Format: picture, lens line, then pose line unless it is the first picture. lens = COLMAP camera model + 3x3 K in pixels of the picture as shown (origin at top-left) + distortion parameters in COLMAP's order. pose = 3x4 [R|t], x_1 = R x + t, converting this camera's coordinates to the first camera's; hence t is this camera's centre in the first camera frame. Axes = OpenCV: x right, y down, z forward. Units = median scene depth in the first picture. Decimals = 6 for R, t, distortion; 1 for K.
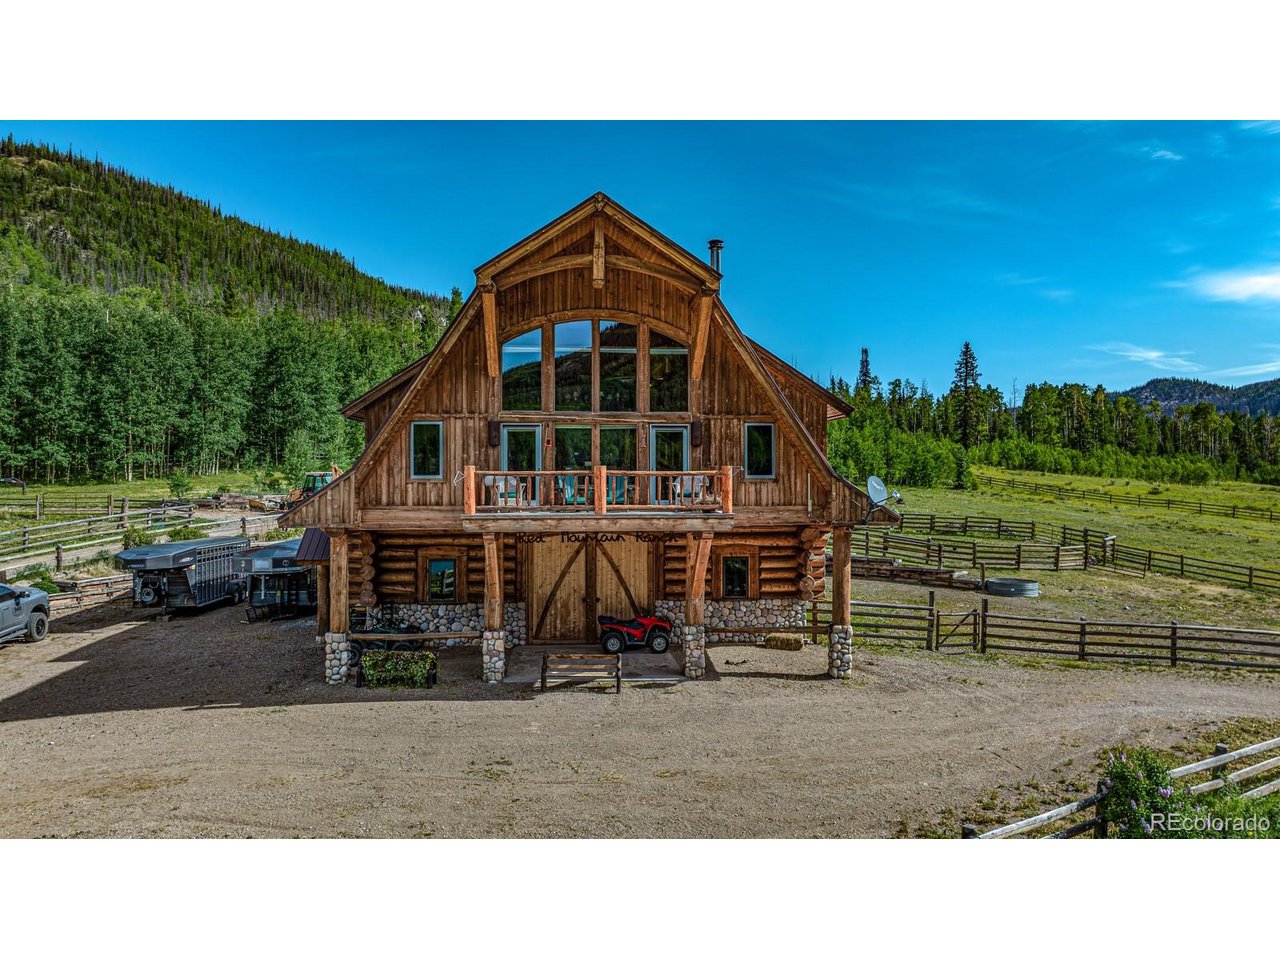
lens RADIAL K [[903.9, 0, 616.7], [0, 903.9, 485.5], [0, 0, 1]] dist [-0.033308, 0.034481]
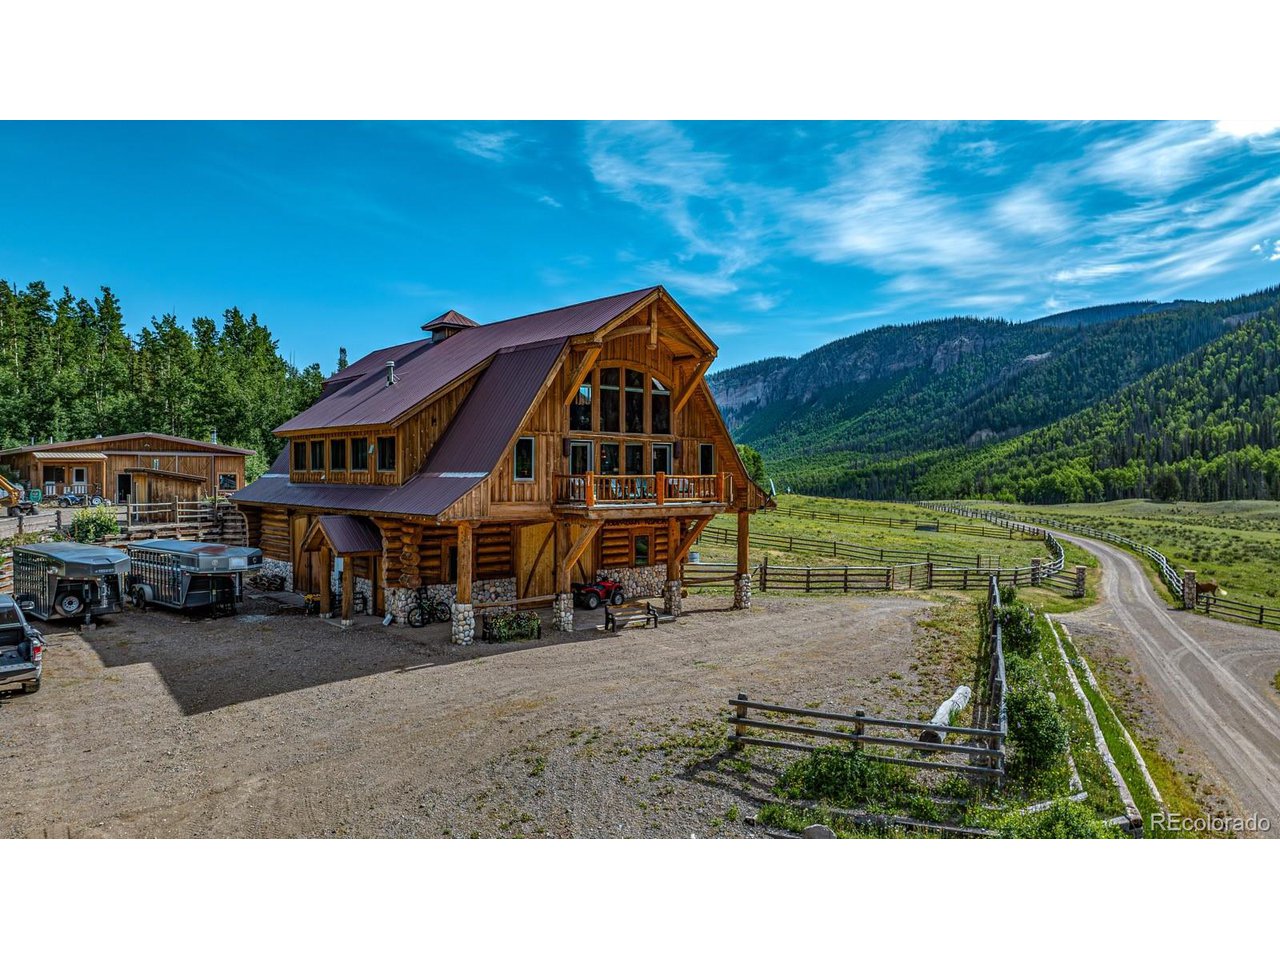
lens RADIAL K [[903.9, 0, 630.3], [0, 903.9, 483.2], [0, 0, 1]] dist [-0.033308, 0.034481]
pose [[0.803318, -0.002641, 0.595544, -0.849942], [0.004496, 0.999989, -0.001629, -0.000775], [-0.595533, 0.003986, 0.803321, -0.139024]]
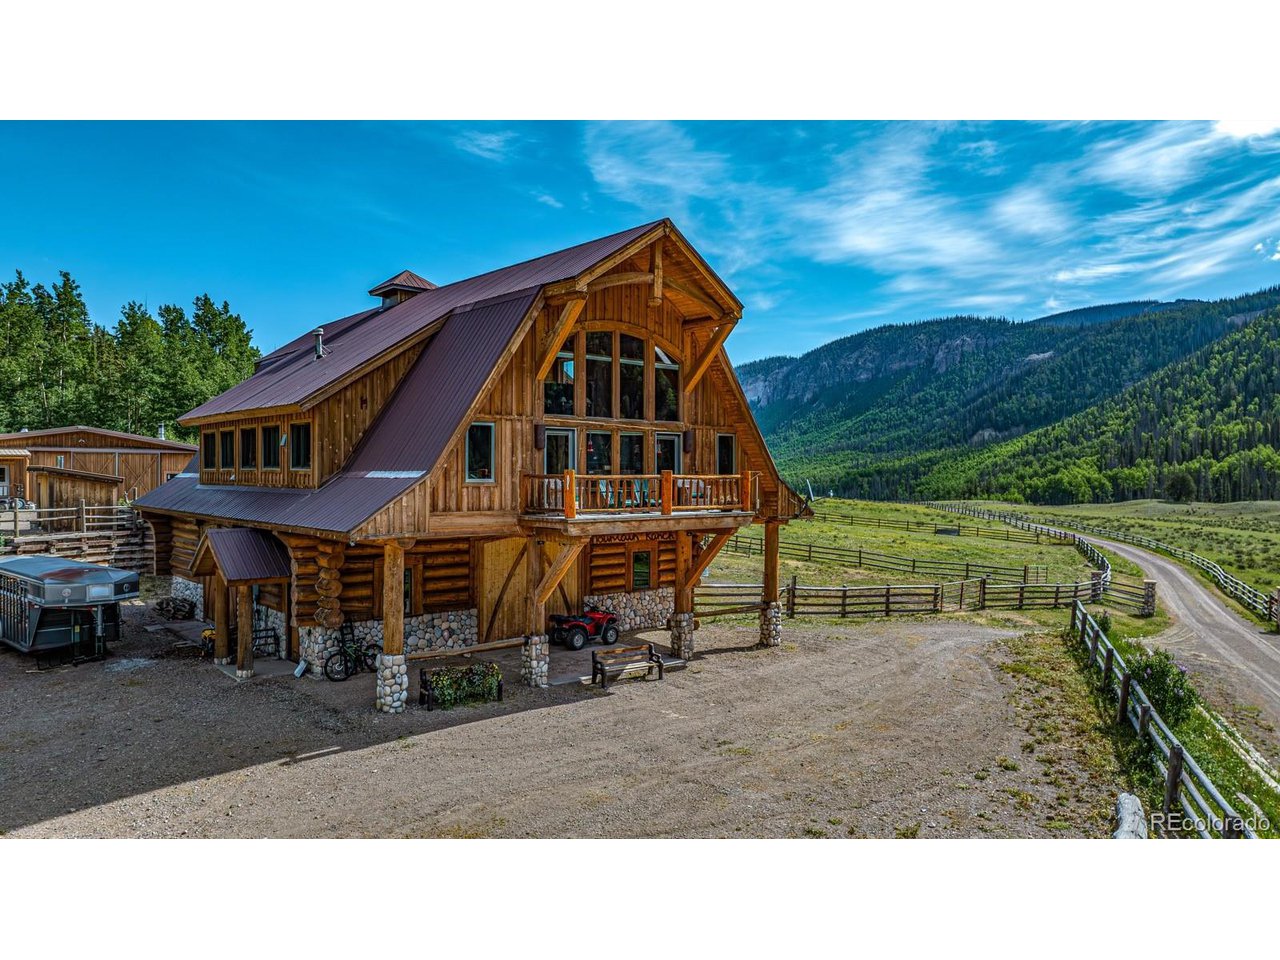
lens RADIAL K [[903.9, 0, 629.8], [0, 903.9, 481.3], [0, 0, 1]] dist [-0.033308, 0.034481]
pose [[0.803675, -0.001182, 0.595068, -0.637966], [0.003960, 0.999987, -0.003362, -0.004500], [-0.595056, 0.005059, 0.803669, 0.139004]]
